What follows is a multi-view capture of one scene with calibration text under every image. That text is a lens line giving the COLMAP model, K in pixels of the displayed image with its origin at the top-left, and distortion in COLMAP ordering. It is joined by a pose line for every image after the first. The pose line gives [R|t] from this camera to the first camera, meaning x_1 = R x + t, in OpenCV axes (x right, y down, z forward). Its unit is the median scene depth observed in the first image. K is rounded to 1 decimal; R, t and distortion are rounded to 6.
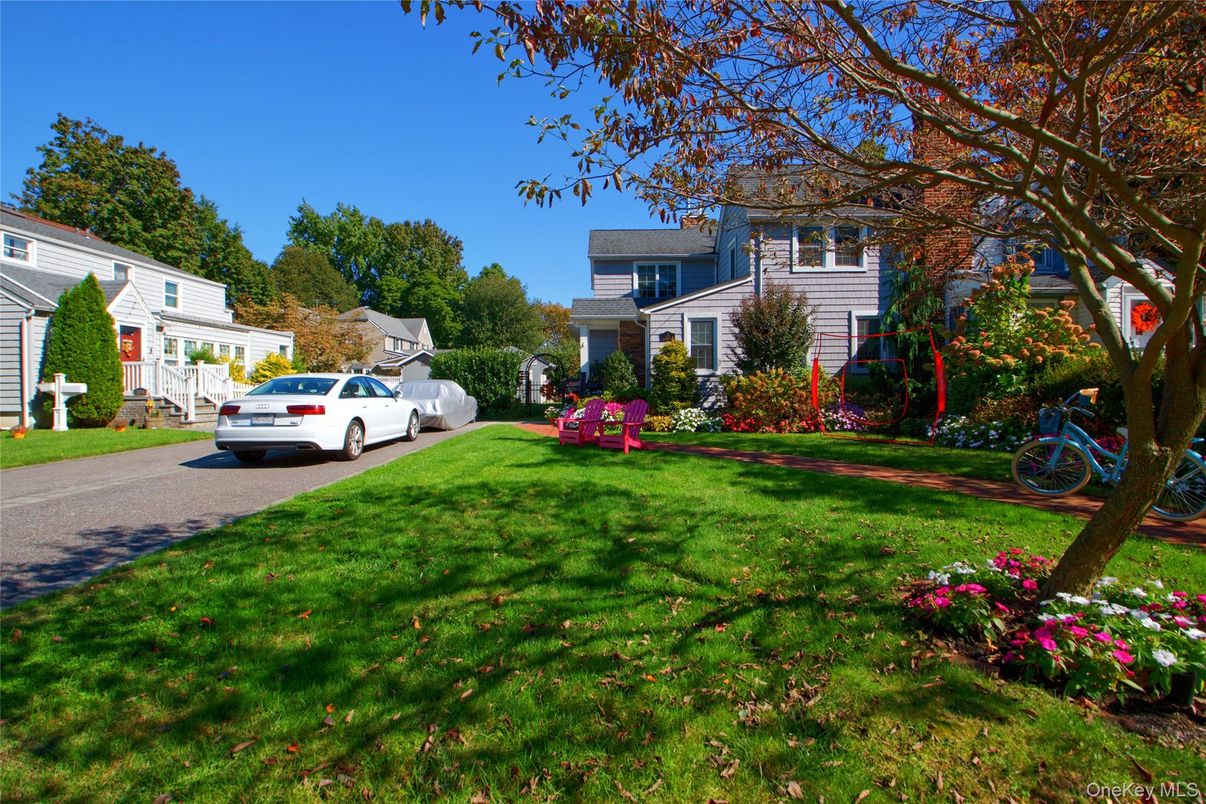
lens RADIAL K [[556.3, 0, 599.5], [0, 556.3, 399.5], [0, 0, 1]] dist [0.003470, -0.001728]
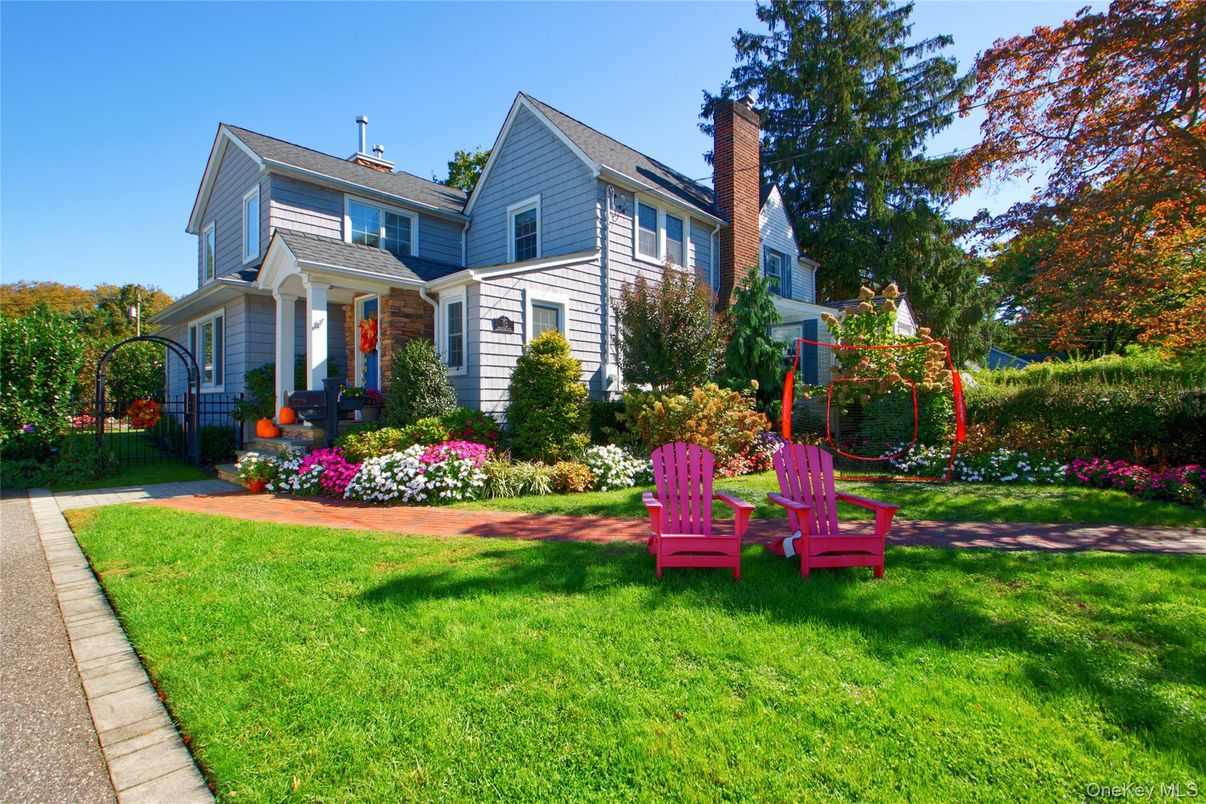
lens RADIAL K [[556.3, 0, 605.2], [0, 556.3, 401.1], [0, 0, 1]] dist [0.003470, -0.001728]
pose [[0.672872, 0.008649, 0.739708, -0.244069], [0.011304, 0.999695, -0.021971, -0.017064], [-0.739672, 0.023145, 0.672569, 0.521221]]
